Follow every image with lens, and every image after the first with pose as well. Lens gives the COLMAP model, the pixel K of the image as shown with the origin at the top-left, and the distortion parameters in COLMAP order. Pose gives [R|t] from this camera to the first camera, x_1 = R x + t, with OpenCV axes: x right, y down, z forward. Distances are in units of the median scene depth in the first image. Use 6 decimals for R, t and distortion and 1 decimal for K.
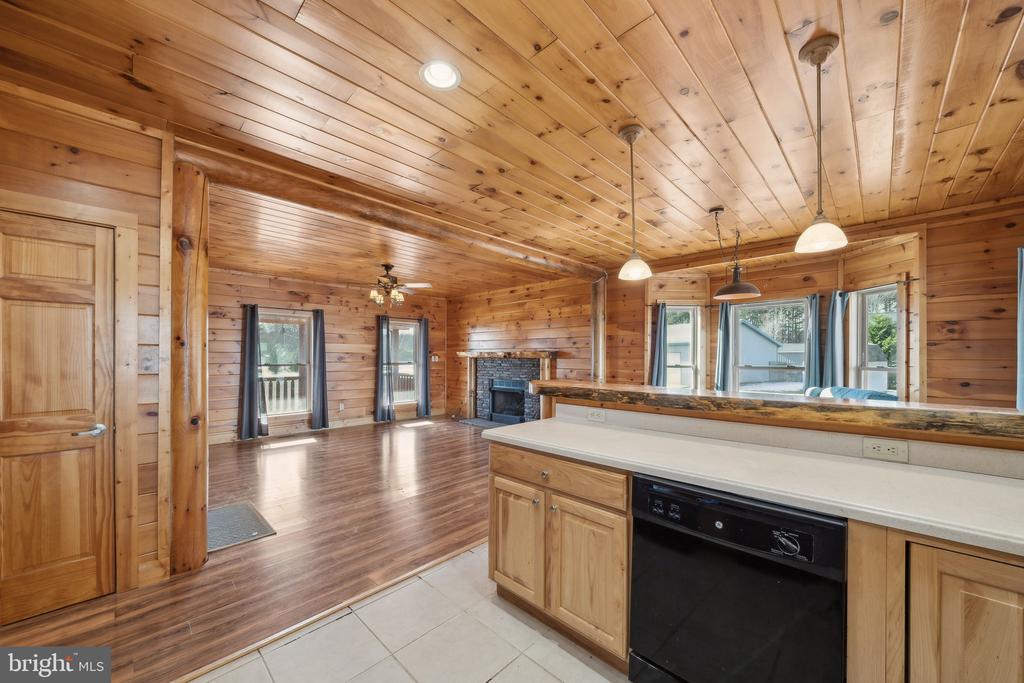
lens RADIAL K [[380.3, 0, 513.6], [0, 380.3, 355.9], [0, 0, 1]] dist [-0.001747, -0.000033]
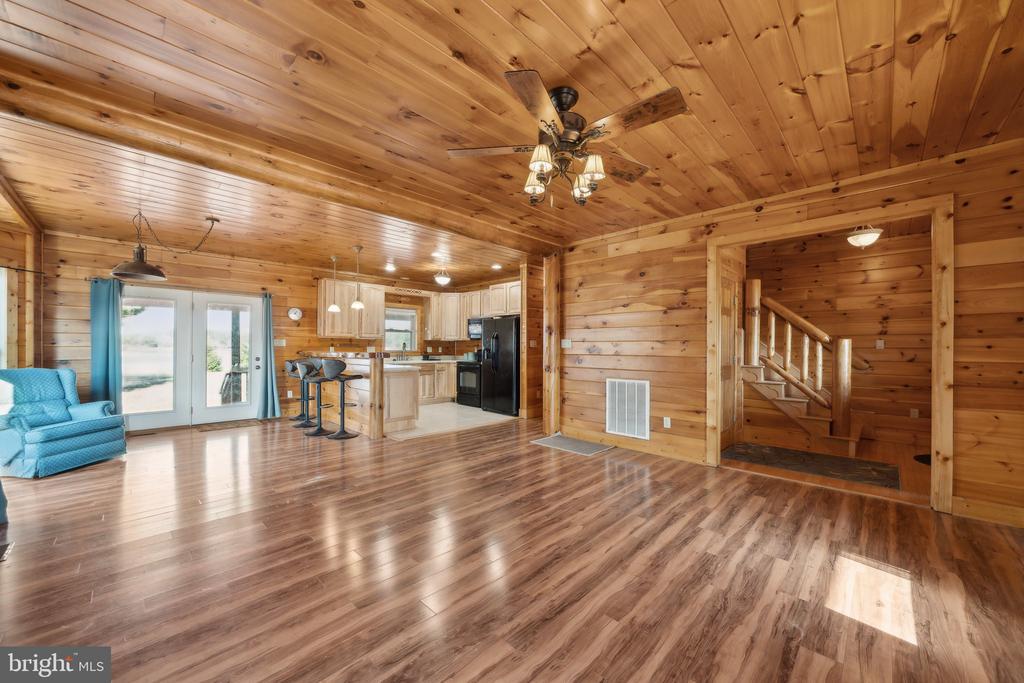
lens RADIAL K [[381.6, 0, 512.9], [0, 381.6, 344.6], [0, 0, 1]] dist [-0.002349, -0.000191]
pose [[-0.999972, -0.002371, 0.007087, -0.262072], [-0.002433, 0.999959, -0.008721, 0.018746], [-0.007066, -0.008738, -0.999937, 1.280876]]
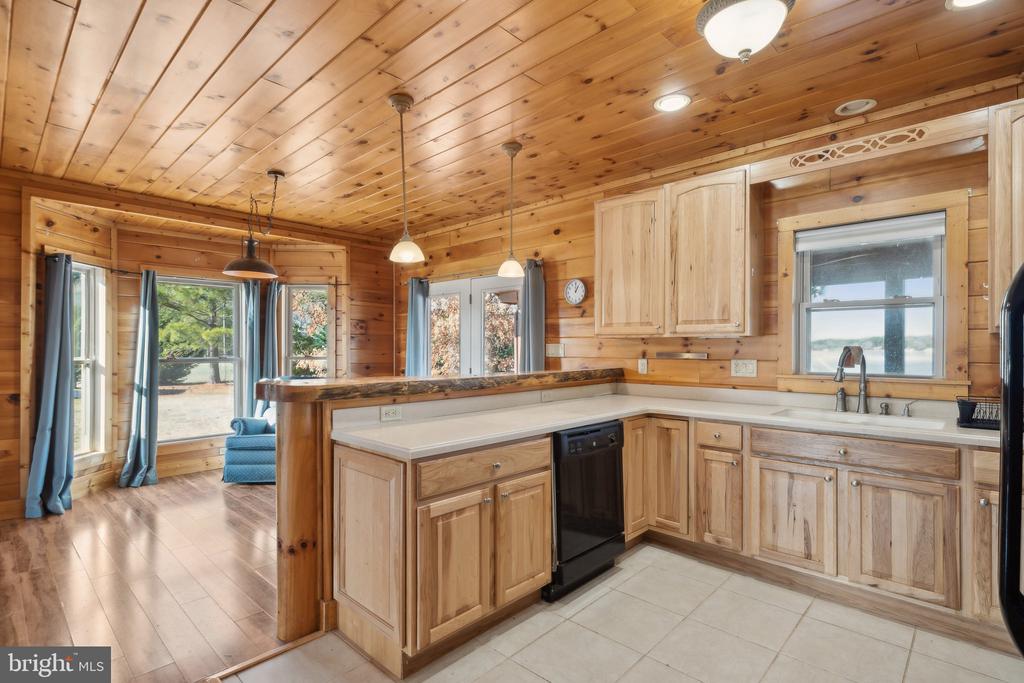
lens RADIAL K [[497.7, 0, 513.4], [0, 497.7, 347.0], [0, 0, 1]] dist [0.001175, 0.000849]
pose [[-0.014276, 0.003732, 0.999891, -0.335474], [-0.002830, 0.999989, -0.003772, 0.004029], [-0.999894, -0.002883, -0.014266, 0.278310]]
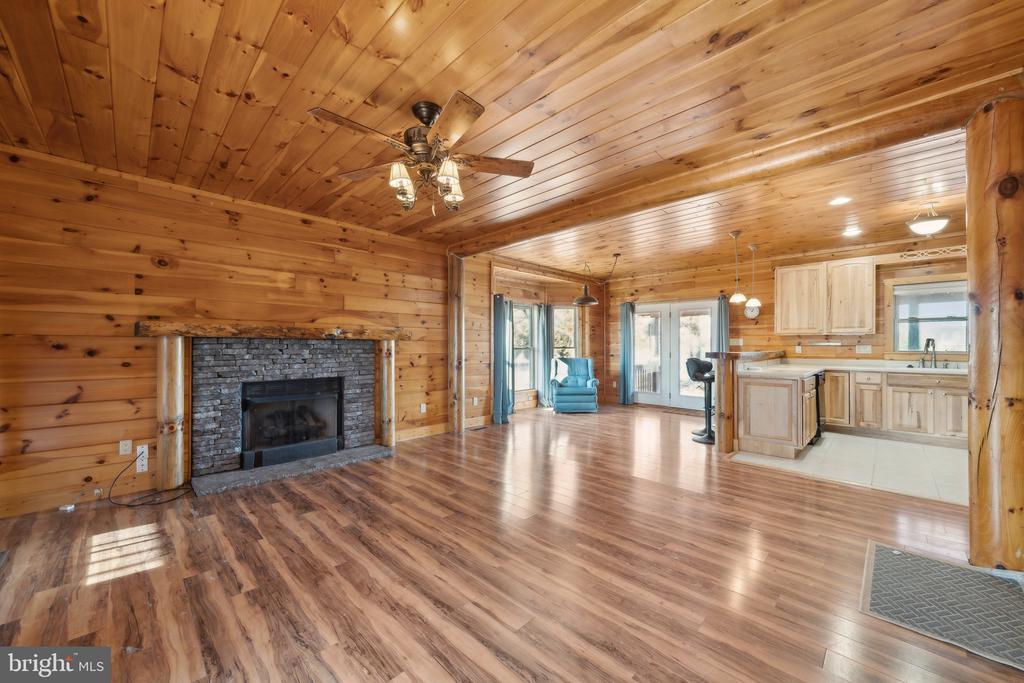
lens RADIAL K [[383.7, 0, 515.7], [0, 383.7, 345.0], [0, 0, 1]] dist [-0.002896, -0.000283]
pose [[0.004121, 0.003225, 0.999986, -0.688574], [-0.001259, 0.999994, -0.003220, 0.018423], [-0.999991, -0.001245, 0.004125, 0.830864]]
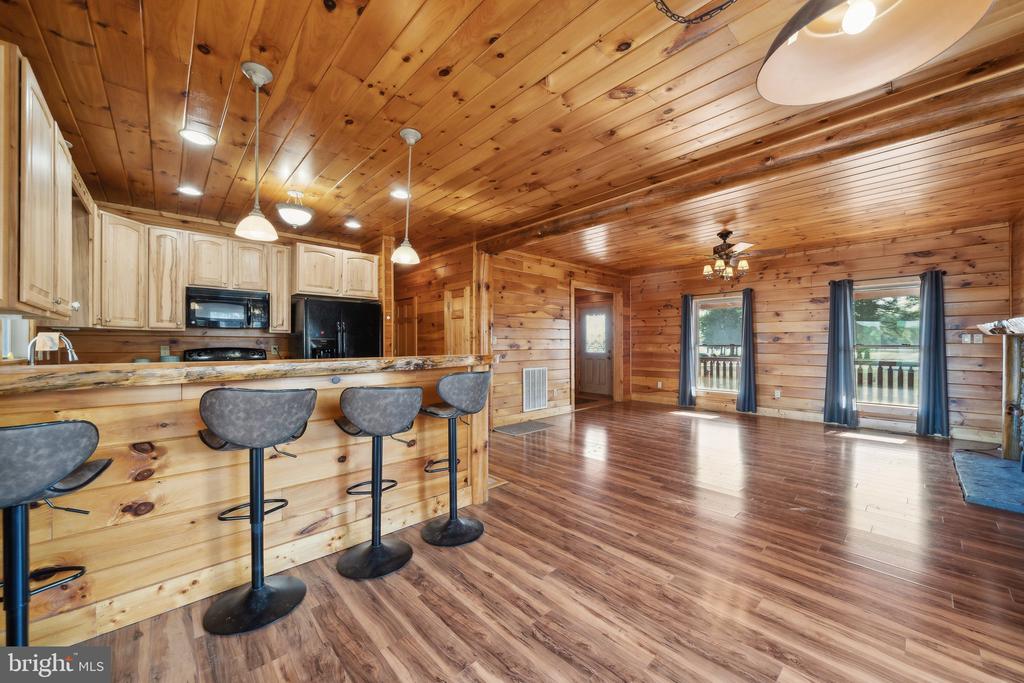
lens RADIAL K [[381.6, 0, 512.9], [0, 381.6, 344.6], [0, 0, 1]] dist [-0.002349, -0.000191]
pose [[-0.052509, 0.004877, -0.998609, 0.538522], [0.004565, 0.999979, 0.004644, 0.014736], [0.998610, -0.004315, -0.052530, 0.508180]]
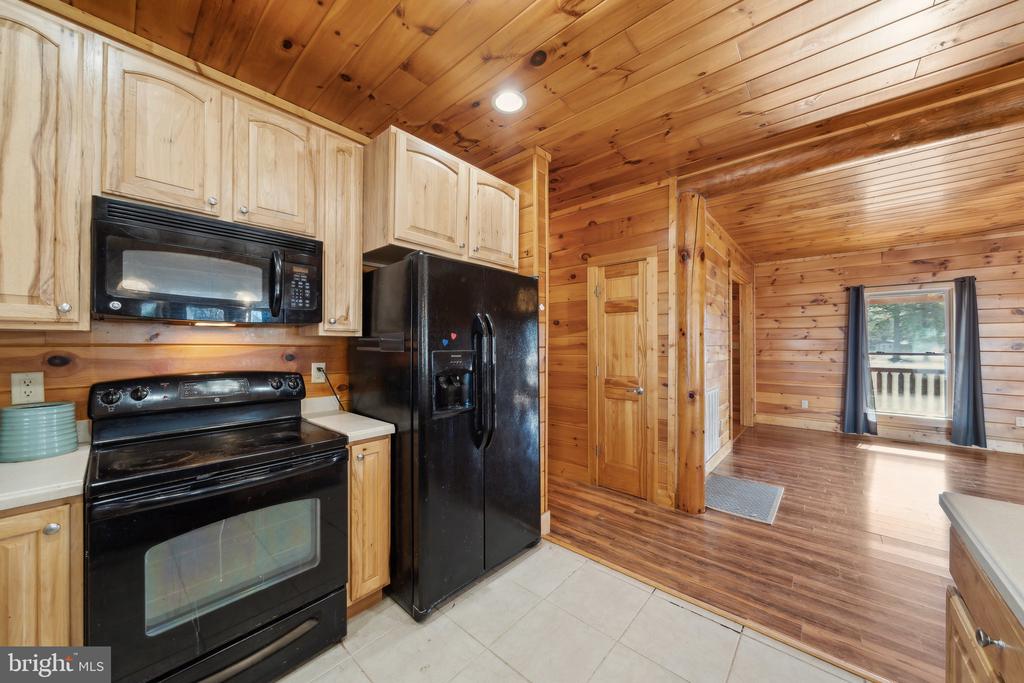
lens RADIAL K [[358.8, 0, 512.0], [0, 358.8, 341.5], [0, 0, 1]] dist [-0.005162, -0.000017]
pose [[0.045405, -0.004965, -0.998956, 0.122734], [0.002332, 0.999985, -0.004865, -0.000646], [0.998966, -0.002109, 0.045416, 0.138789]]
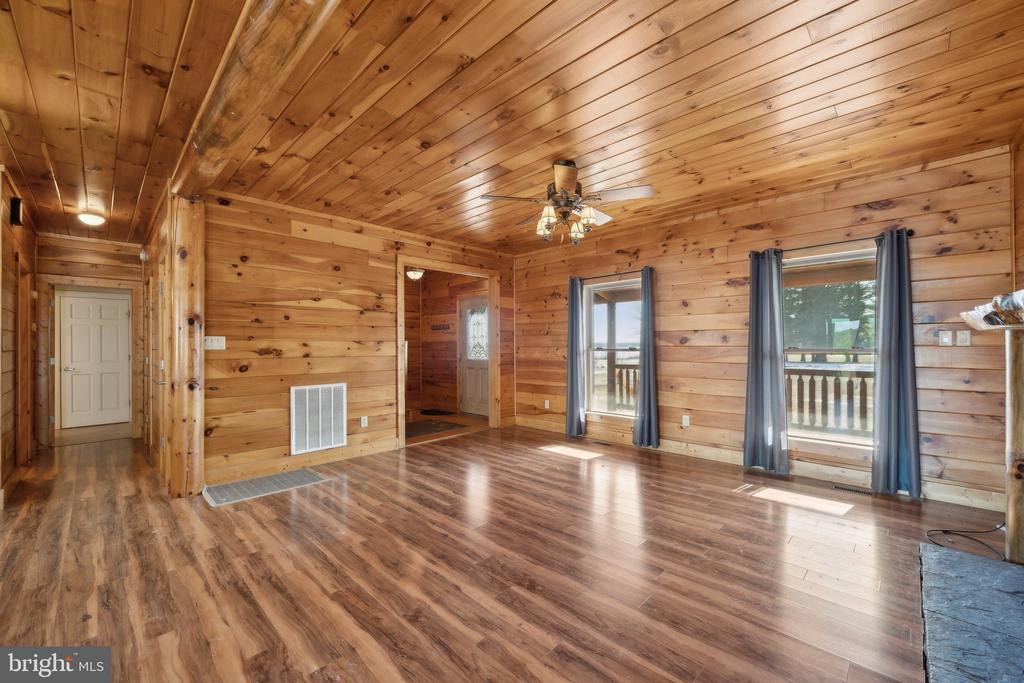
lens RADIAL K [[408.7, 0, 514.1], [0, 408.7, 345.4], [0, 0, 1]] dist [-0.000379, -0.000575]
pose [[-0.002972, -0.002125, -0.999993, 0.225599], [0.007814, 0.999967, -0.002148, 0.016594], [0.999965, -0.007820, -0.002956, 0.855715]]
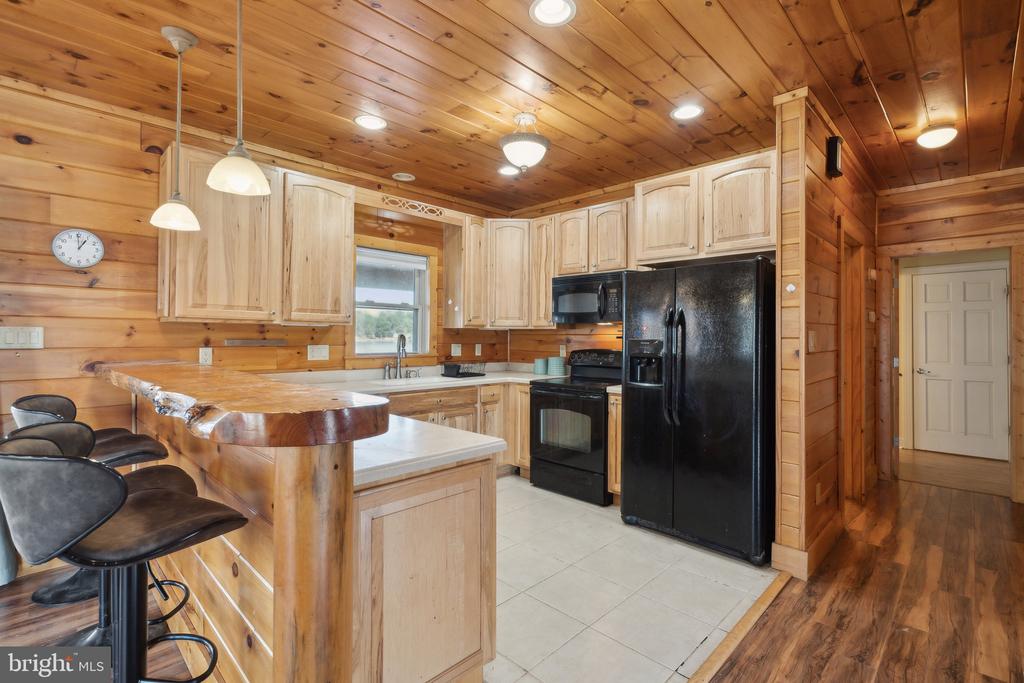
lens RADIAL K [[475.4, 0, 511.9], [0, 475.4, 331.6], [0, 0, 1]] dist [-0.000678, -0.000005]
pose [[-0.999987, -0.003823, 0.003342, -0.031710], [-0.003860, 0.999931, -0.011109, 0.003693], [-0.003299, -0.011121, -0.999933, 0.625323]]
